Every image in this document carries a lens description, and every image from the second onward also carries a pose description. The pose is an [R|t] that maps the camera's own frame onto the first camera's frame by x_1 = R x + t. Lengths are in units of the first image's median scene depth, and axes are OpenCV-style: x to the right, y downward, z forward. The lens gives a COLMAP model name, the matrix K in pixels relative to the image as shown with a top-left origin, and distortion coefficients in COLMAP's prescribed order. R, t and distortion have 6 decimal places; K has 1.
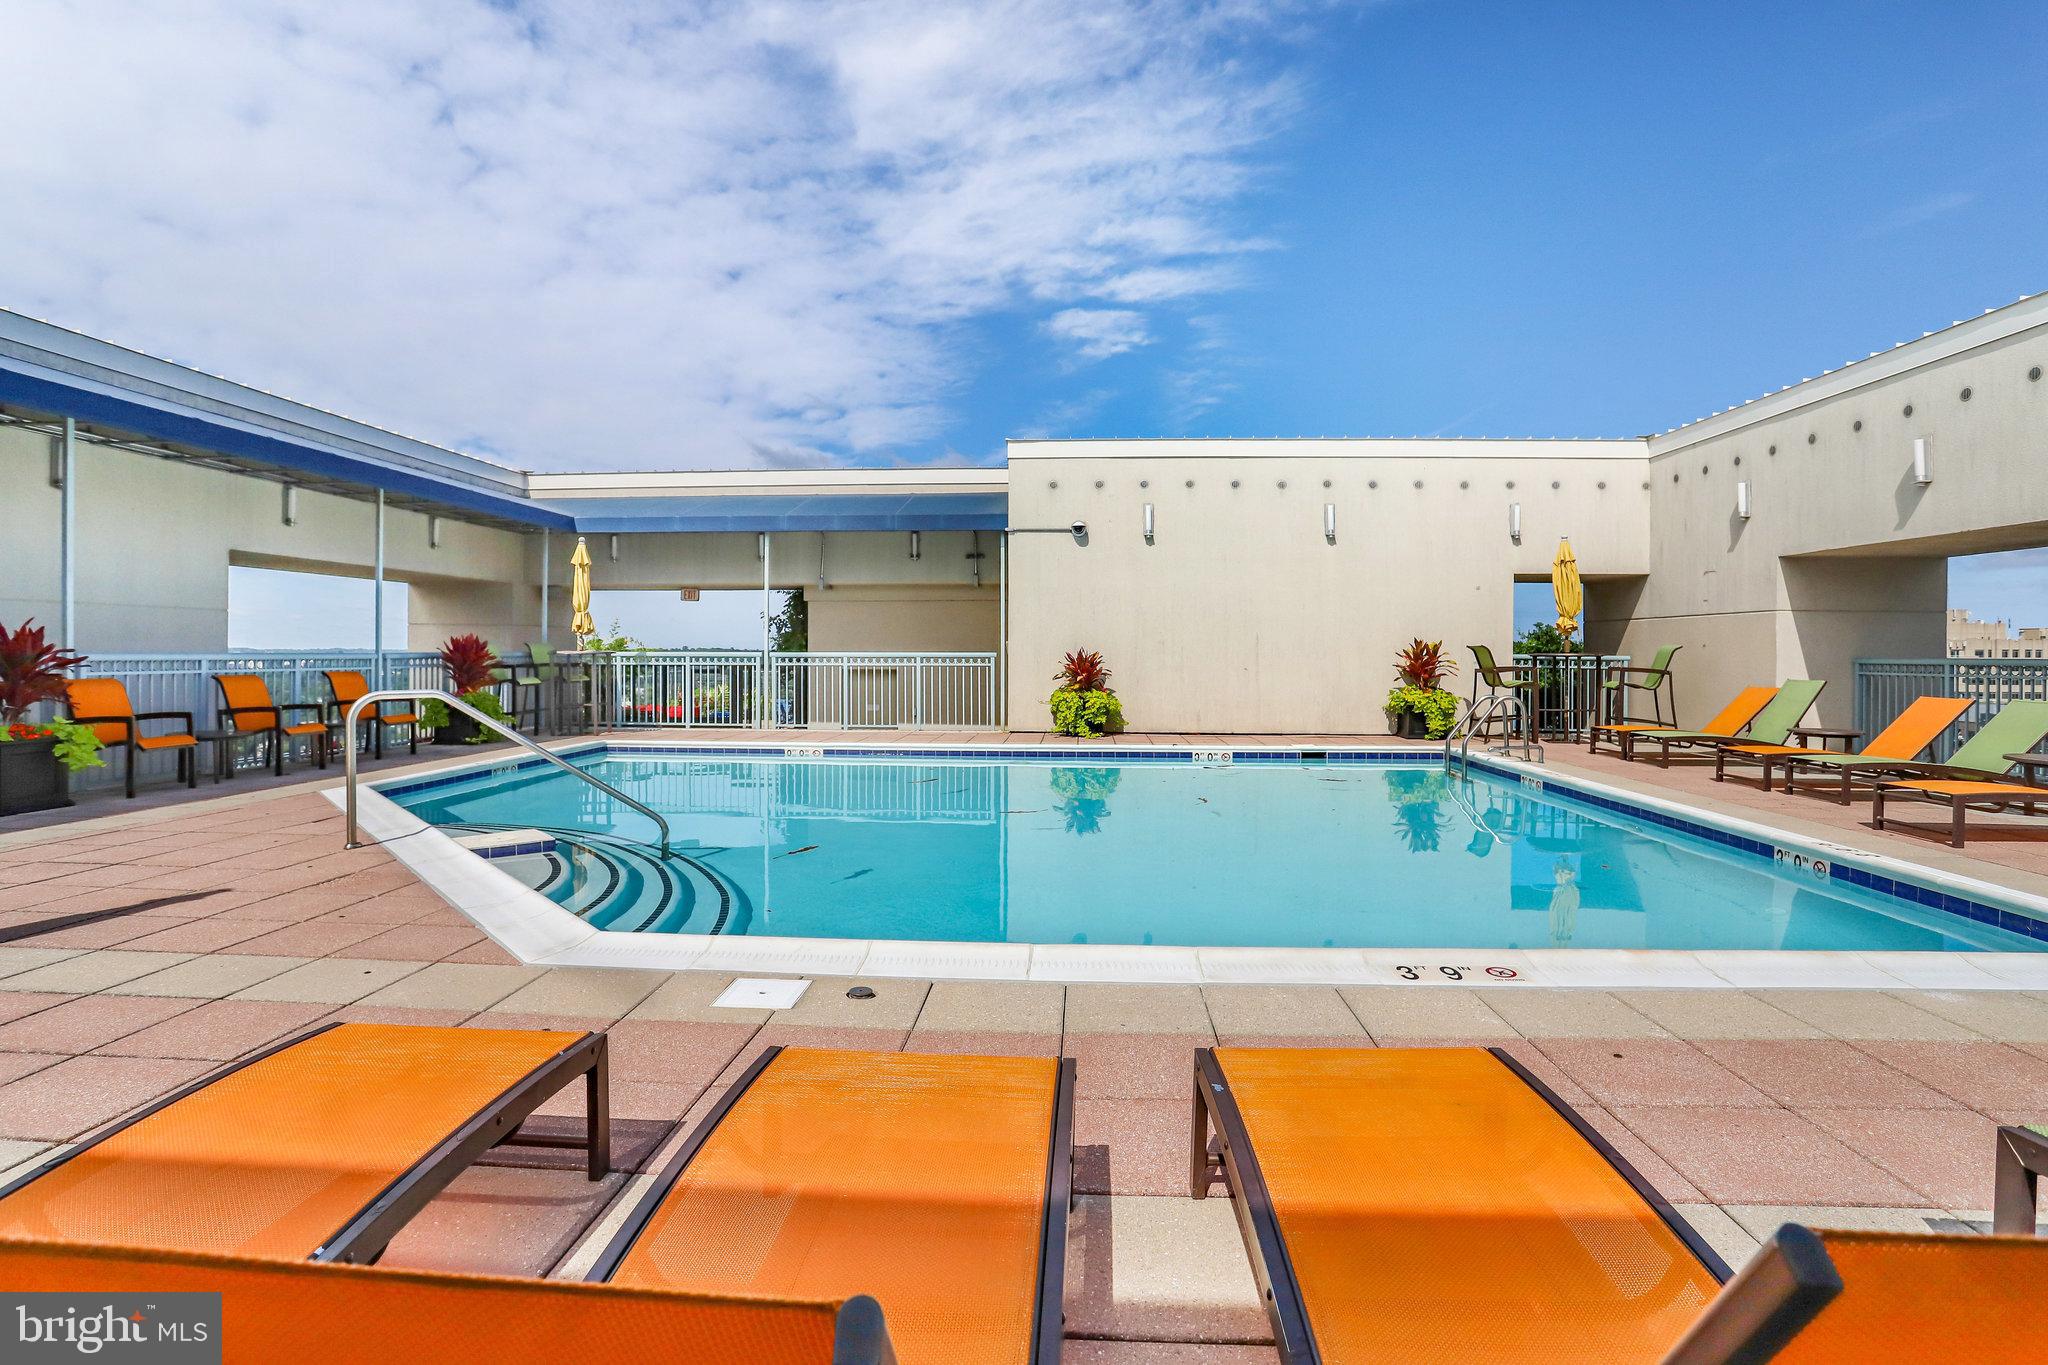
lens RADIAL K [[1064.2, 0, 1024.0], [0, 1064.2, 682.5], [0, 0, 1]] dist [-0.055974, 0.037879]
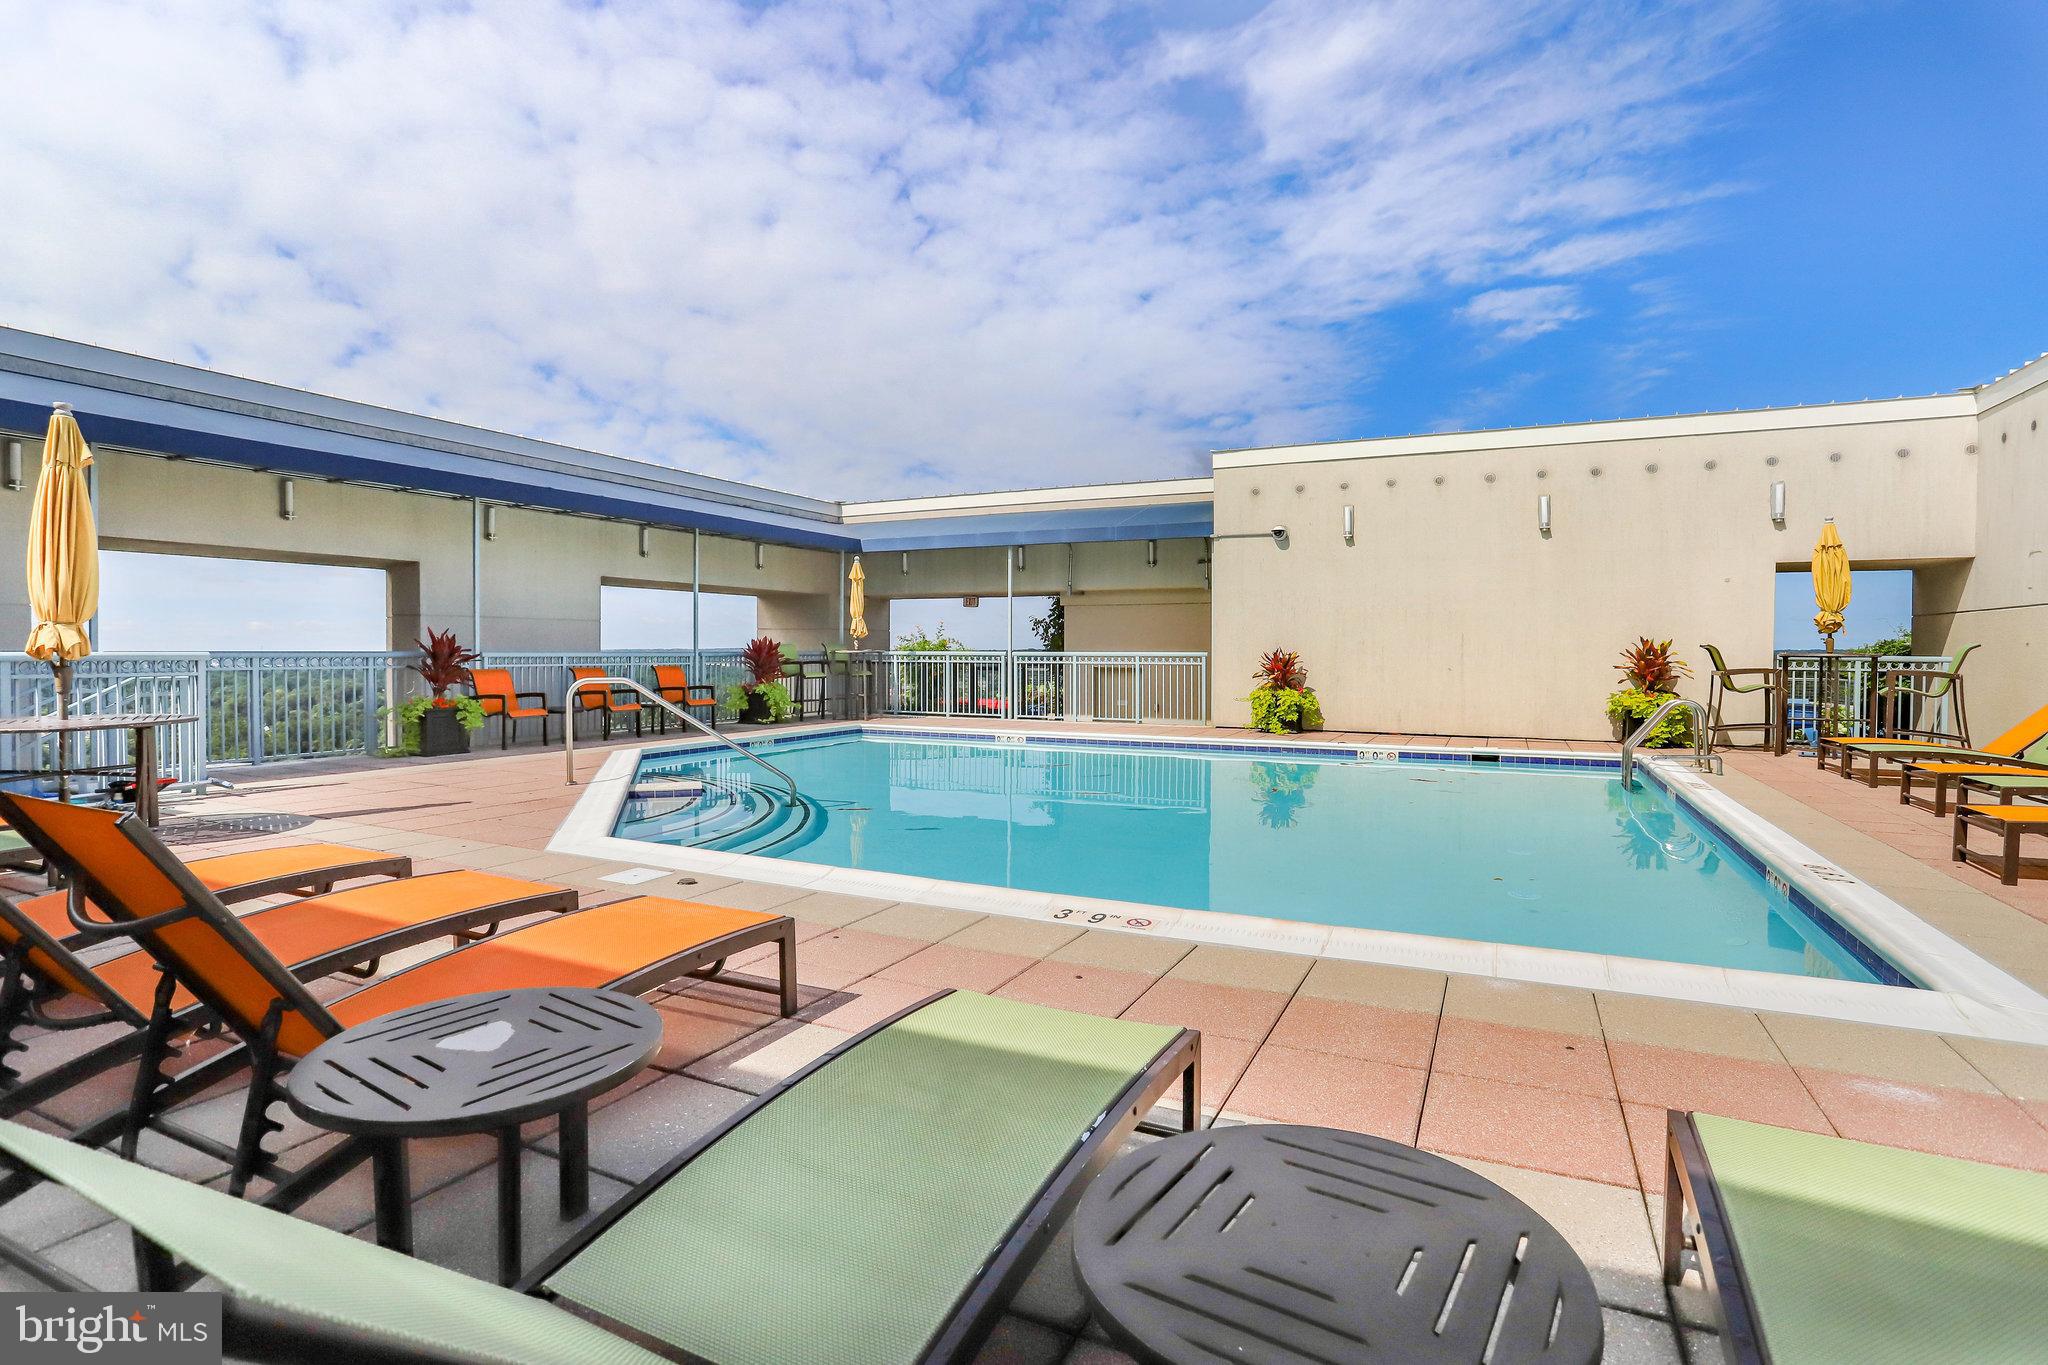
lens RADIAL K [[1042.4, 0, 1019.1], [0, 1042.4, 637.8], [0, 0, 1]] dist [-0.056614, 0.047729]
pose [[0.925197, -0.004157, -0.379463, 0.170005], [-0.012067, 0.999112, -0.040368, 0.001769], [0.379294, 0.041928, 0.924326, -0.027179]]
